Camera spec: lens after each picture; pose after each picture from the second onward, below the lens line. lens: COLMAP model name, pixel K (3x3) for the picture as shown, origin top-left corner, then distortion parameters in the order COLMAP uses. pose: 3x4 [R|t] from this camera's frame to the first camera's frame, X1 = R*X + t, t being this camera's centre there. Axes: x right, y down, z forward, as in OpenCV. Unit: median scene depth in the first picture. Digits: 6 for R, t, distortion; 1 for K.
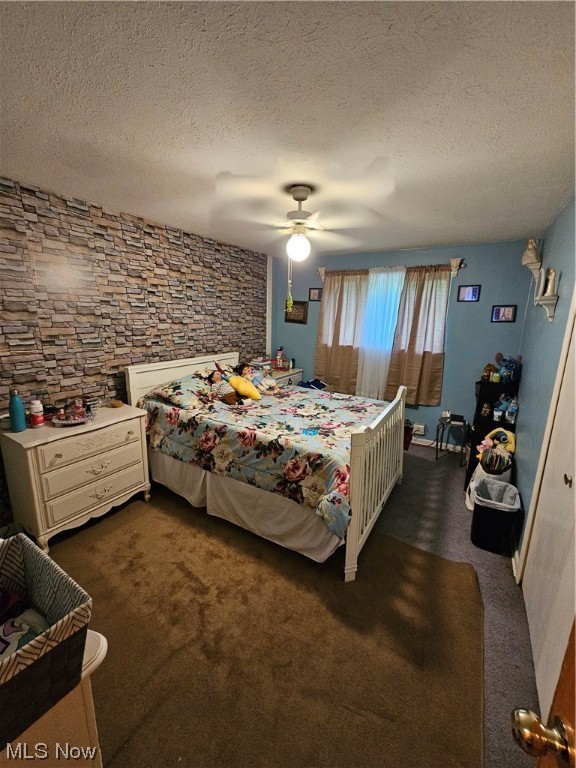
lens RADIAL K [[313.3, 0, 284.7], [0, 313.3, 381.8], [0, 0, 1]] dist [0.002142, 0.000355]
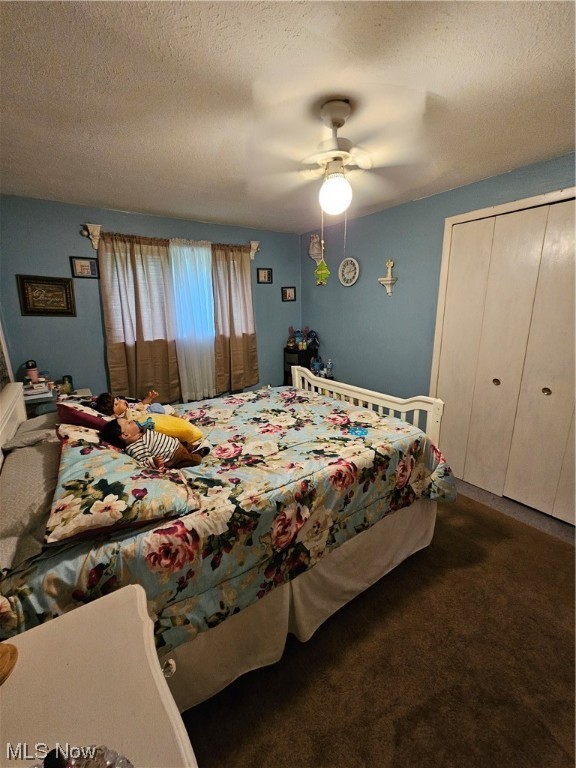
lens RADIAL K [[313.3, 0, 285.2], [0, 313.3, 382.1], [0, 0, 1]] dist [0.002142, 0.000355]
pose [[0.409027, -0.250382, 0.877500, -0.569869], [0.221389, 0.960119, 0.170761, -0.124366], [-0.885259, 0.124423, 0.448147, 0.633907]]
